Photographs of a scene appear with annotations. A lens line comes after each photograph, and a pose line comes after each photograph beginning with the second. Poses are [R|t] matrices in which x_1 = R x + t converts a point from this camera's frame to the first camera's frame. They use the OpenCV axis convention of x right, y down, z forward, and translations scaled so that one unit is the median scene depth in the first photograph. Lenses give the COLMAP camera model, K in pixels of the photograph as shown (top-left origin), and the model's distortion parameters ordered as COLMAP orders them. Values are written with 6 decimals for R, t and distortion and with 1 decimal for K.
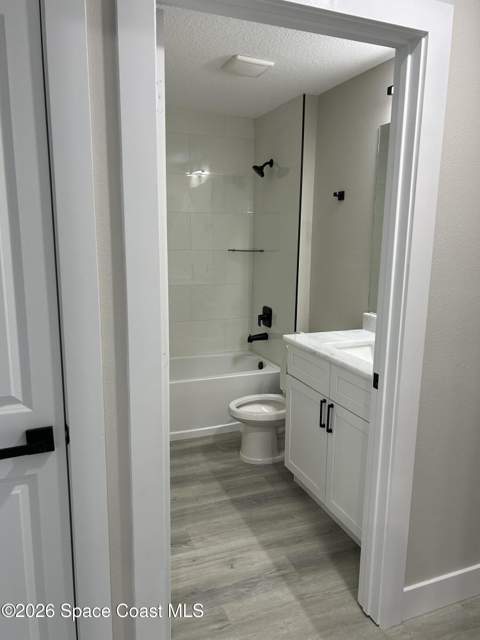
lens RADIAL K [[481.4, 0, 241.0], [0, 481.4, 325.6], [0, 0, 1]] dist [0.046999, -0.044319]
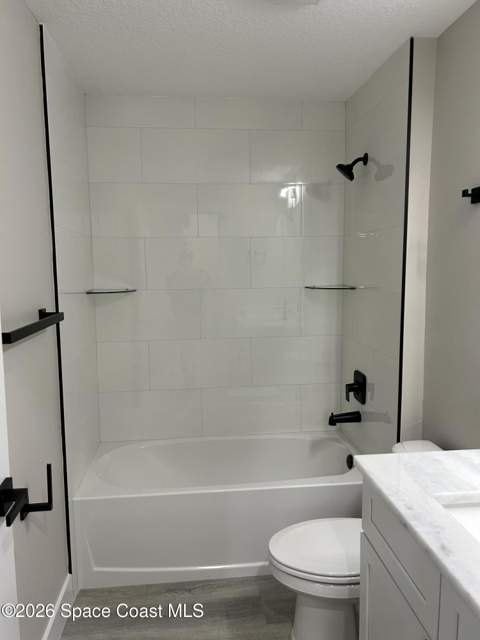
lens RADIAL K [[481.4, 0, 242.0], [0, 481.4, 321.1], [0, 0, 1]] dist [0.046999, -0.044319]
pose [[0.962156, 0.007619, -0.272392, 0.081556], [-0.025384, 0.997769, -0.061754, -0.066164], [0.271314, 0.066332, 0.960202, 0.322651]]
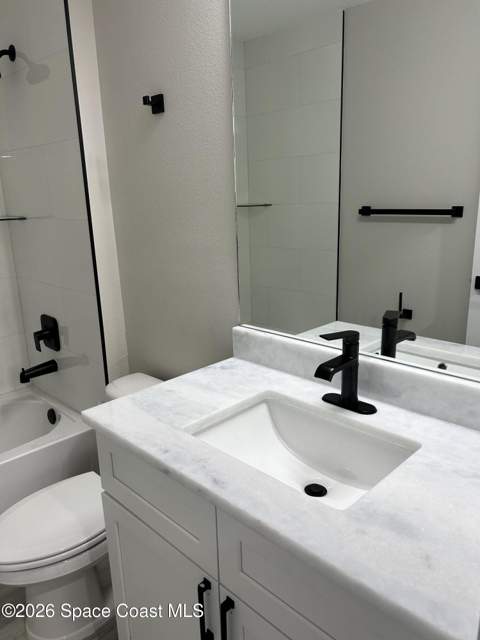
lens RADIAL K [[481.4, 0, 231.1], [0, 481.4, 326.7], [0, 0, 1]] dist [0.046999, -0.044319]
pose [[0.921471, -0.144668, 0.360502, 0.047135], [0.114921, 0.988046, 0.102751, -0.063064], [-0.371058, -0.053252, 0.927082, 0.389695]]
